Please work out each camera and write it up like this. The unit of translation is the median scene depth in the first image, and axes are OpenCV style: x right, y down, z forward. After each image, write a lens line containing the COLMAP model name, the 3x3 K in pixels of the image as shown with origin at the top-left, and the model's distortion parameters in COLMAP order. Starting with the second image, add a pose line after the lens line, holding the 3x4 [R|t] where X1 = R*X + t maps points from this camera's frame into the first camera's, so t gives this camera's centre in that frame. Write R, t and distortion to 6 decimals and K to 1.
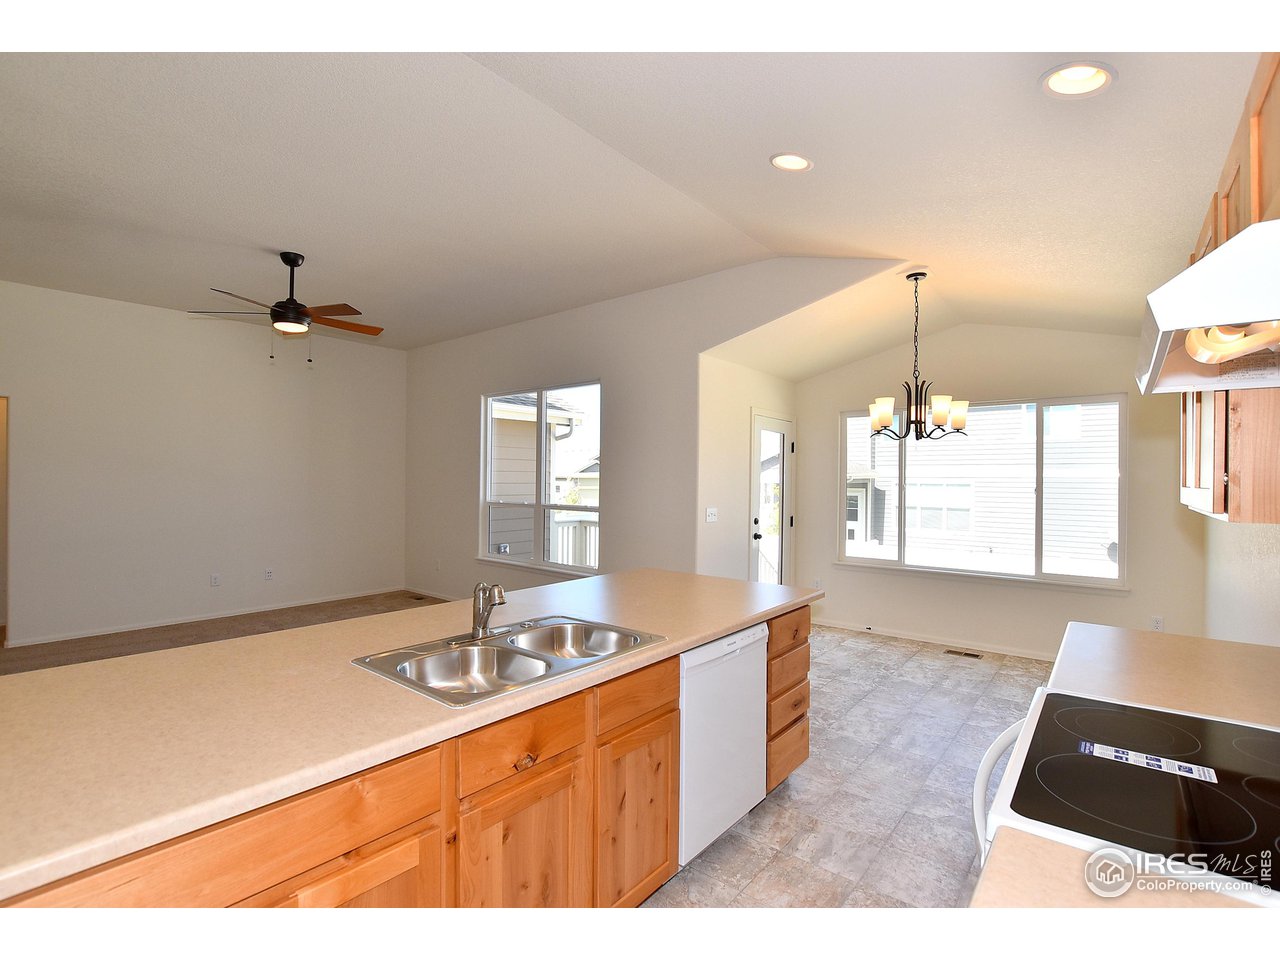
lens RADIAL K [[591.2, 0, 635.3], [0, 591.2, 483.6], [0, 0, 1]] dist [-0.027509, 0.001347]
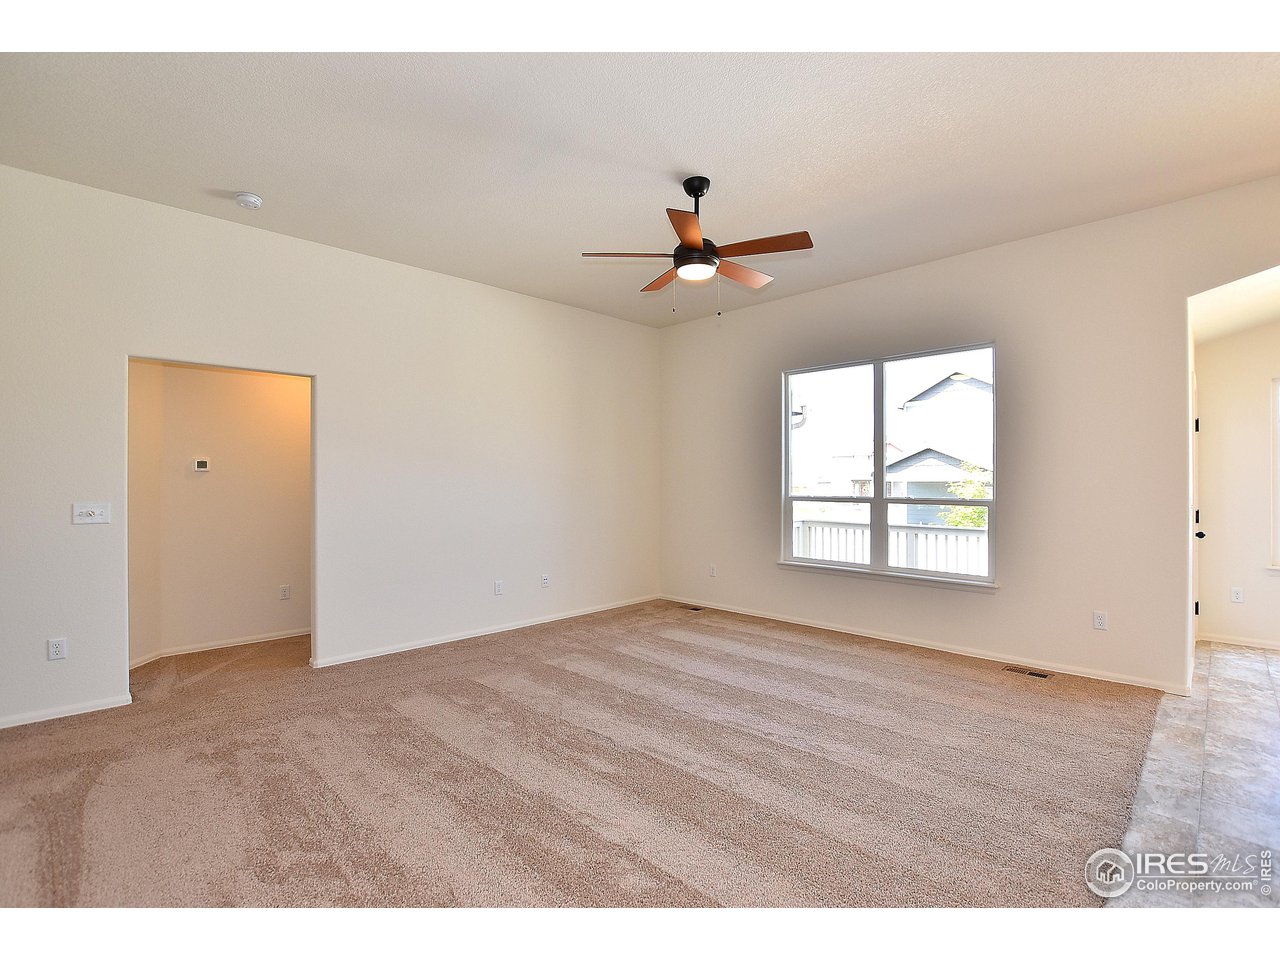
lens RADIAL K [[591.2, 0, 635.3], [0, 591.2, 483.6], [0, 0, 1]] dist [-0.027509, 0.001347]
pose [[0.992307, -0.004295, -0.123729, -0.584733], [0.002258, 0.999860, -0.016593, 0.038109], [0.123782, 0.016186, 0.992177, 0.194260]]
